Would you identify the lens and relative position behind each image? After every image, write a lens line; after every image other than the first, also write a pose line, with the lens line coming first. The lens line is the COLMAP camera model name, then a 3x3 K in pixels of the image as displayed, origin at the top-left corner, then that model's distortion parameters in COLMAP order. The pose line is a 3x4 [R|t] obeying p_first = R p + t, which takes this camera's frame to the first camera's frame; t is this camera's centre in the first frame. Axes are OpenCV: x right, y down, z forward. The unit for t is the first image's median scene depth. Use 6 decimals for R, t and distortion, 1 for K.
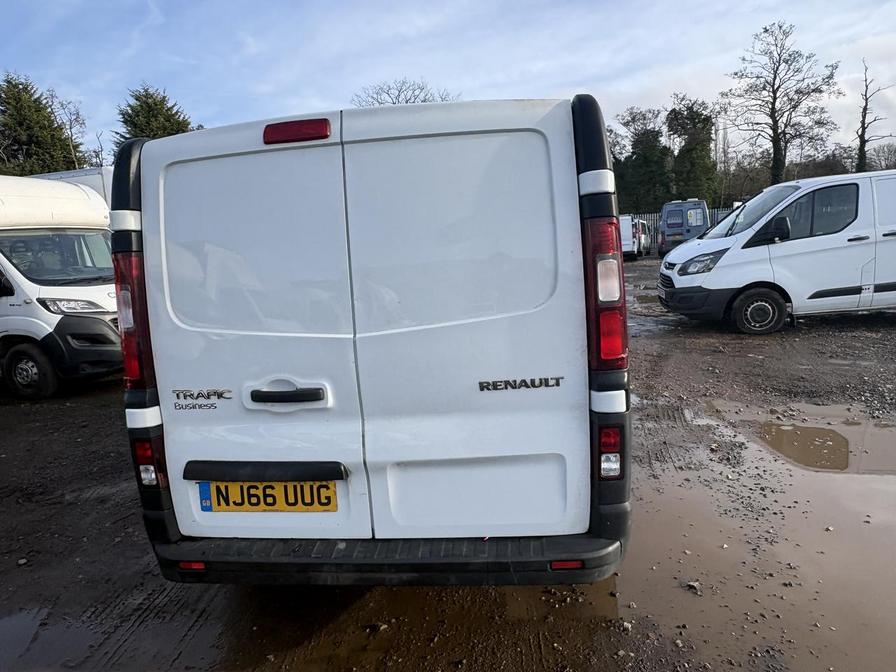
lens RADIAL K [[581.9, 0, 452.6], [0, 581.9, 325.4], [0, 0, 1]] dist [-0.004459, 0.006560]
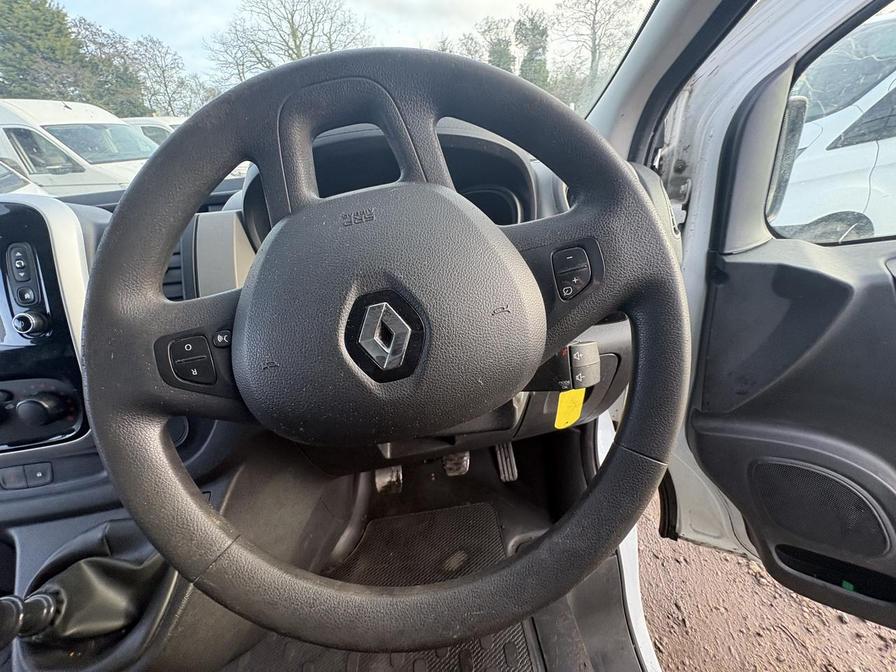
lens RADIAL K [[357.5, 0, 451.4], [0, 357.5, 338.8], [0, 0, 1]] dist [-0.000948, 0.000399]
pose [[0.974910, -0.122578, 0.185810, 0.067767], [0.048822, 0.932146, 0.358776, -0.104699], [-0.217181, -0.340703, 0.914743, 0.719298]]
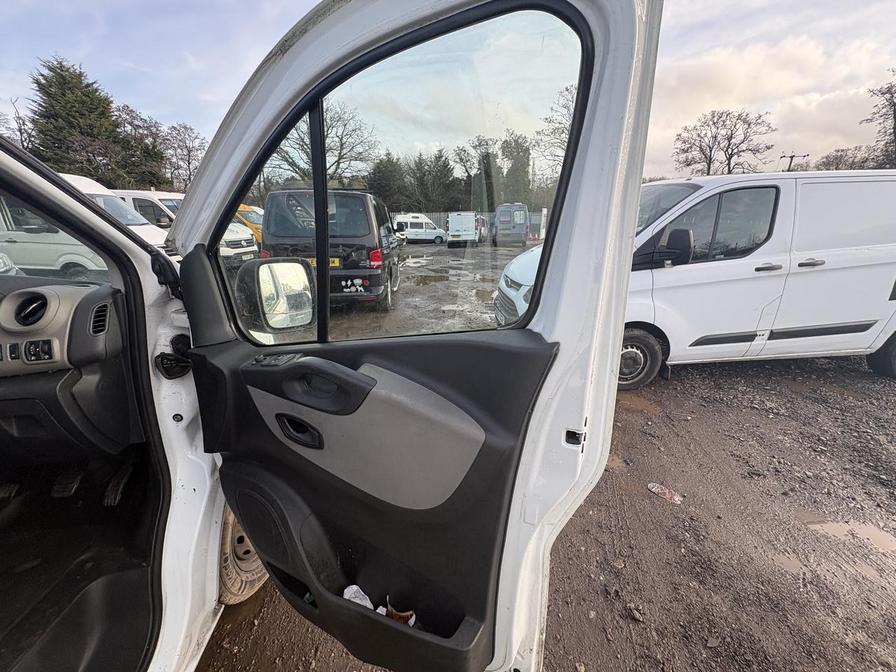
lens RADIAL K [[357.5, 0, 450.6], [0, 357.5, 336.1], [0, 0, 1]] dist [-0.000948, 0.000399]
pose [[0.972446, -0.008077, 0.232987, 0.210215], [-0.028810, 0.987575, 0.154485, -0.118844], [-0.231340, -0.156941, 0.960131, 0.635505]]
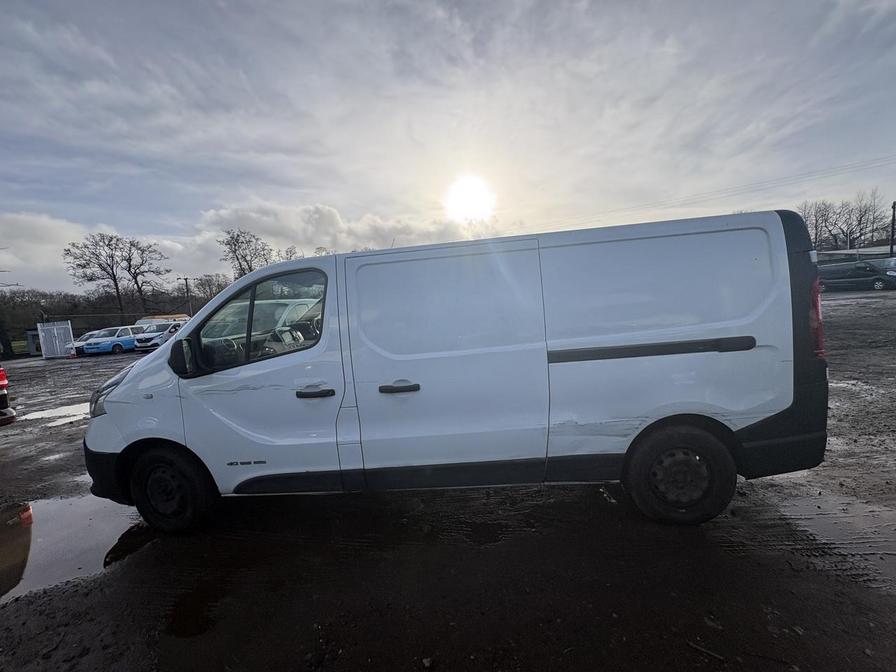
lens RADIAL K [[357.5, 0, 449.1], [0, 357.5, 331.3], [0, 0, 1]] dist [-0.000948, 0.000399]
pose [[-0.021297, -0.003853, 0.999766, -0.551885], [0.227785, 0.973673, 0.008605, -0.043279], [-0.973478, 0.227915, -0.019859, 0.528746]]
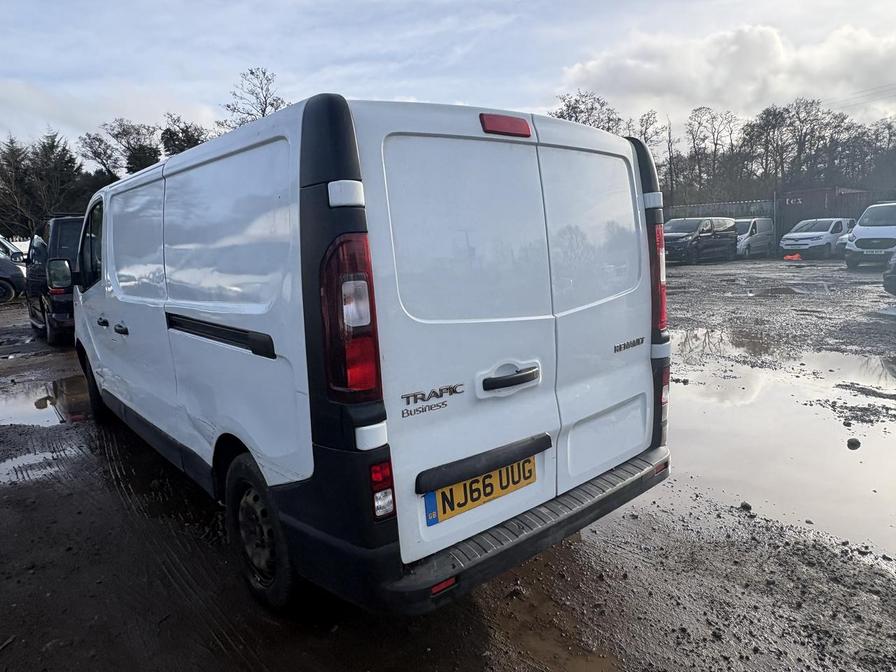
lens RADIAL K [[581.9, 0, 445.4], [0, 581.9, 332.6], [0, 0, 1]] dist [-0.004459, 0.006560]
pose [[0.680244, -0.074761, 0.729163, -0.330232], [0.095443, 0.995350, 0.013014, 0.004280], [-0.726746, 0.060740, 0.684216, 0.111031]]
